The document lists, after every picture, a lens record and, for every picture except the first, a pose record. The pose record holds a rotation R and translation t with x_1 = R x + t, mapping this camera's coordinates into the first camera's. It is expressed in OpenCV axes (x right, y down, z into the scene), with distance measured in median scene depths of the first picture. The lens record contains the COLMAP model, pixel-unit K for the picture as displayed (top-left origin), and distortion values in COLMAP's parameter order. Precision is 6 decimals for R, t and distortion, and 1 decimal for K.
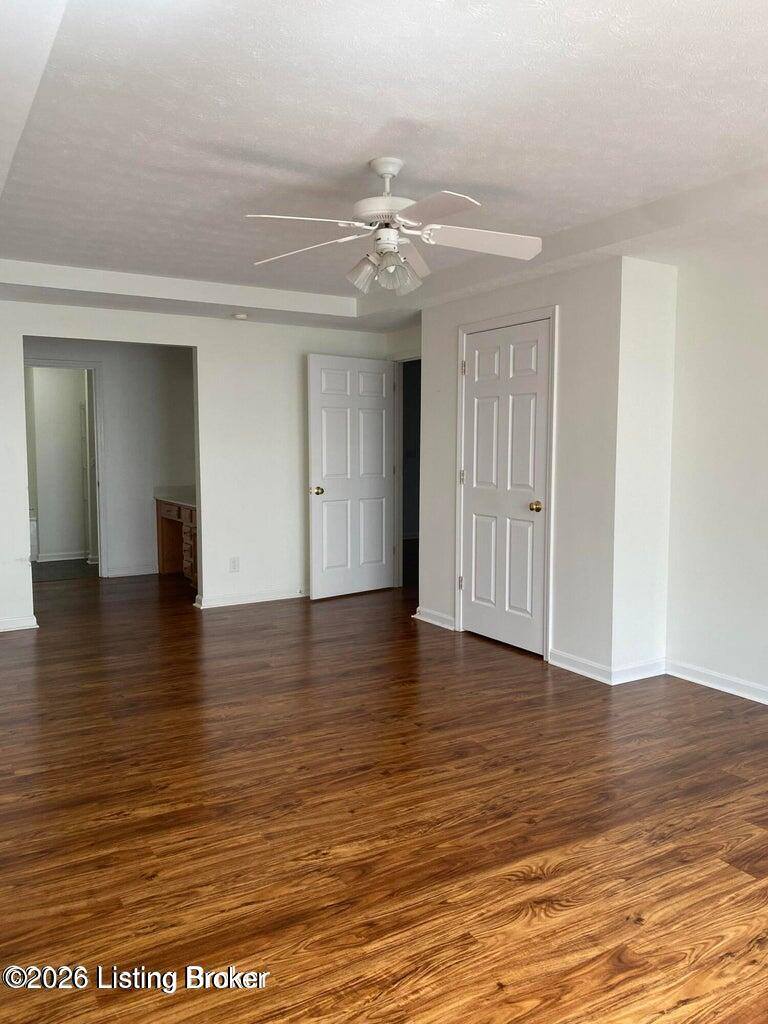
lens RADIAL K [[791.4, 0, 383.9], [0, 791.4, 493.5], [0, 0, 1]] dist [0.002718, -0.005956]
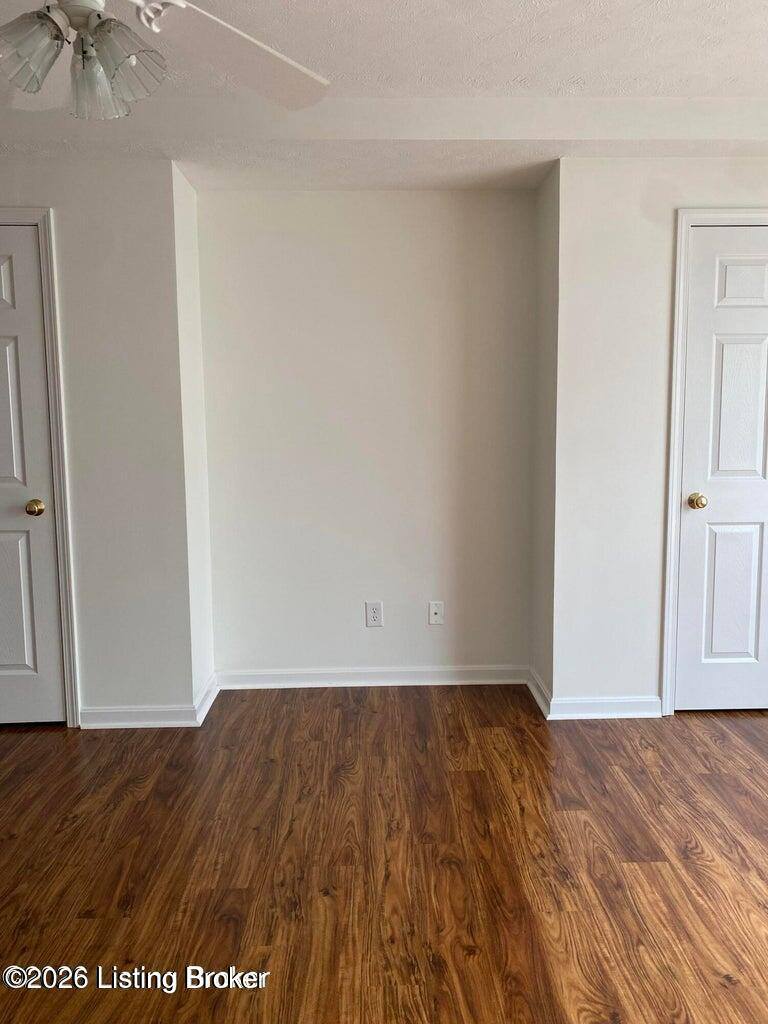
lens RADIAL K [[791.4, 0, 383.9], [0, 791.4, 493.5], [0, 0, 1]] dist [0.002718, -0.005956]
pose [[0.491867, -0.103334, 0.864516, -0.350966], [0.072890, 0.994334, 0.077380, -0.039073], [-0.867614, 0.024954, 0.496612, 0.599996]]
